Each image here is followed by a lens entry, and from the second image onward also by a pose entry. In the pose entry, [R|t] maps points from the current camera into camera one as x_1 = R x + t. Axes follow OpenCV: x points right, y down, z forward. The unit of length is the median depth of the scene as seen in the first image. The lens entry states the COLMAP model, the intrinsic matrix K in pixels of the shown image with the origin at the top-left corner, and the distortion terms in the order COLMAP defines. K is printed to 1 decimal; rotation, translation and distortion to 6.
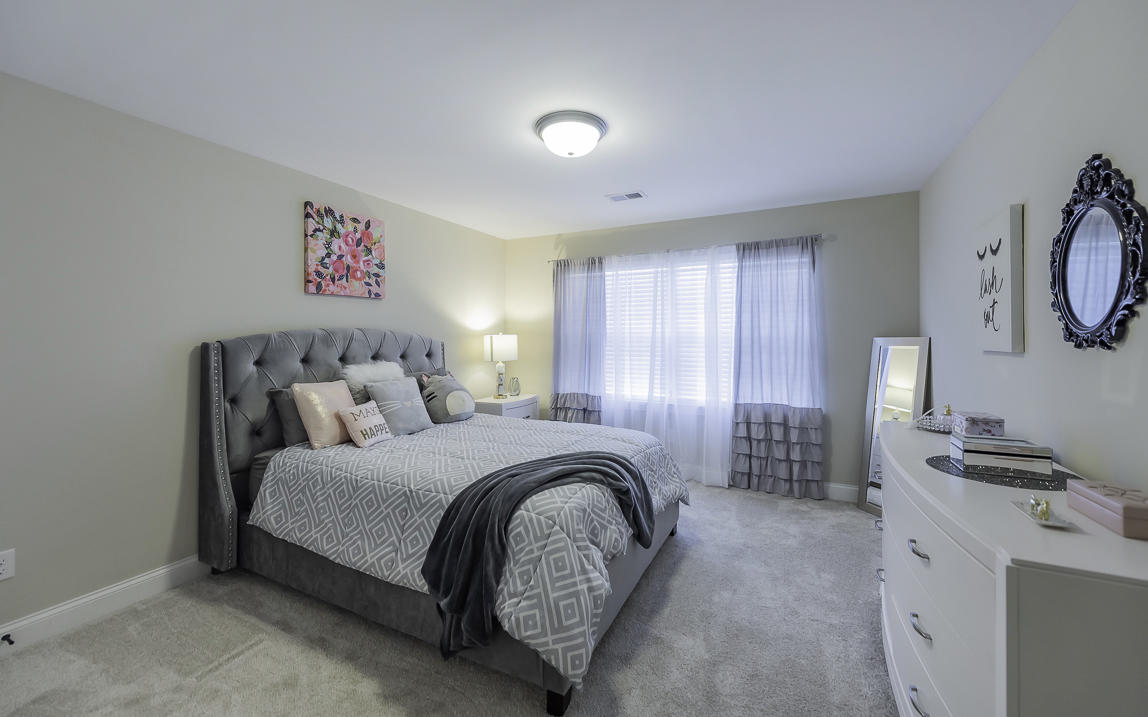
lens RADIAL K [[444.2, 0, 575.7], [0, 444.2, 337.0], [0, 0, 1]] dist [0.003223, -0.000389]
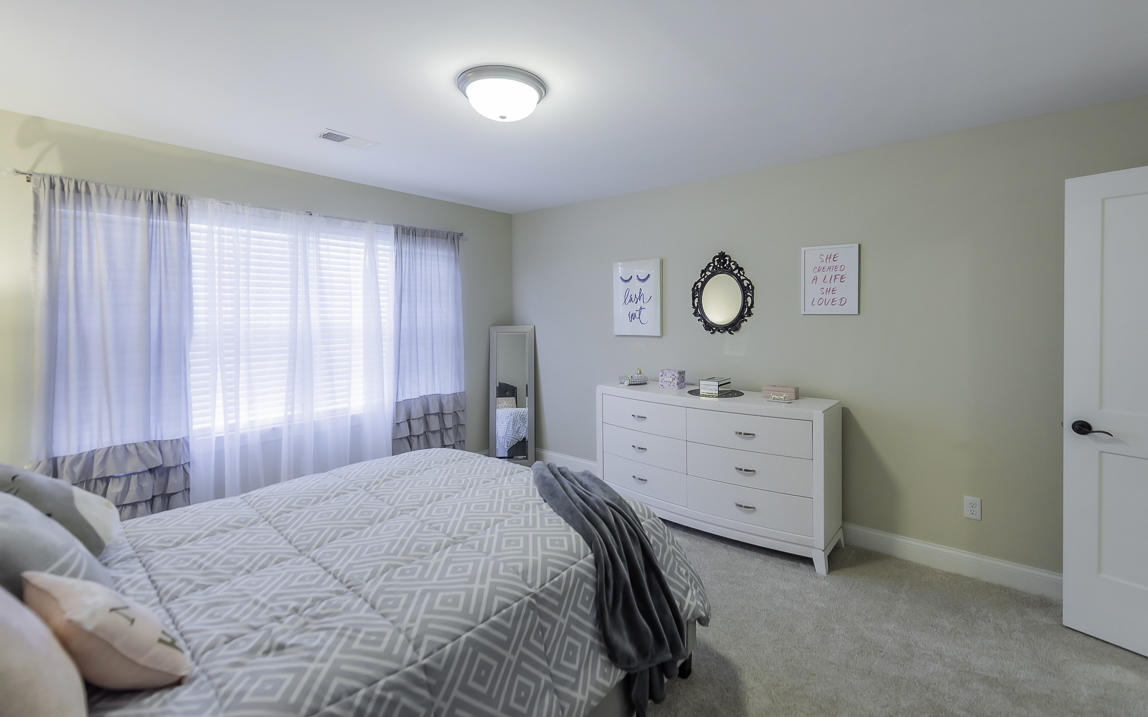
lens RADIAL K [[515.9, 0, 575.7], [0, 515.9, 316.5], [0, 0, 1]] dist [0.000844, -0.000096]
pose [[0.200034, -0.010162, 0.979736, -0.723627], [0.002218, 0.999948, 0.009919, -0.041591], [-0.979786, 0.000189, 0.200046, 0.530672]]
